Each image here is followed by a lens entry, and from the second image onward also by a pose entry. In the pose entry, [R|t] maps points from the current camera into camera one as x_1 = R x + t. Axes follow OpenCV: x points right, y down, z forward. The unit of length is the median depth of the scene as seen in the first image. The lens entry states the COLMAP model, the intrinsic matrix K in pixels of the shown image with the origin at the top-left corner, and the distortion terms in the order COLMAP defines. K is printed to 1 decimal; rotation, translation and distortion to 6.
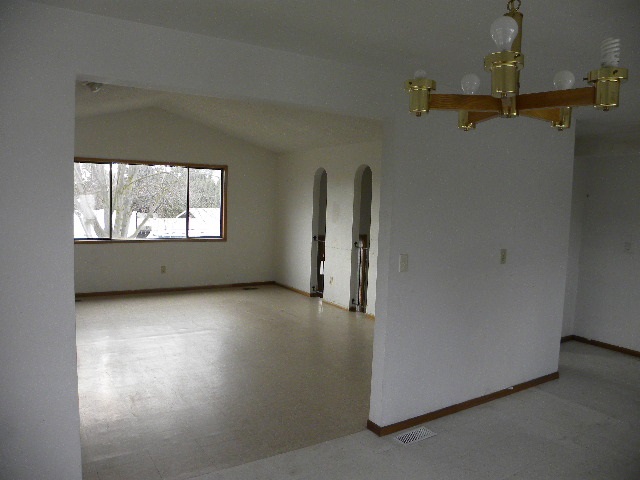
lens RADIAL K [[488.8, 0, 321.5], [0, 488.8, 239.4], [0, 0, 1]] dist [-0.162606, 0.095315]
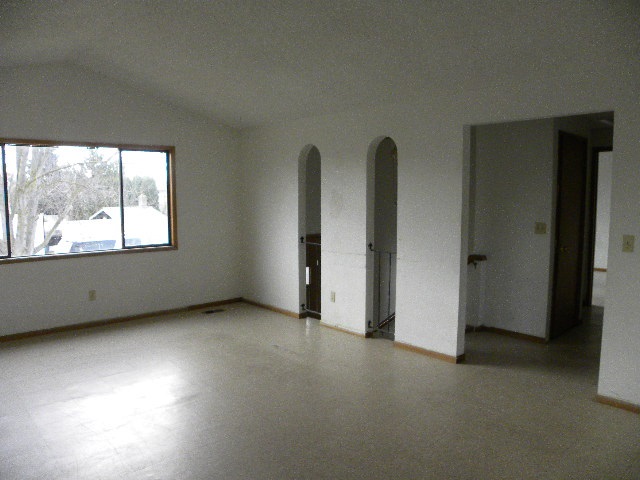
lens RADIAL K [[488.8, 0, 321.5], [0, 488.8, 239.4], [0, 0, 1]] dist [-0.162606, 0.095315]
pose [[0.984542, -0.051765, 0.167326, -0.108460], [0.049016, 0.998587, 0.020521, -0.016828], [-0.168152, -0.012002, 0.985688, 0.257841]]
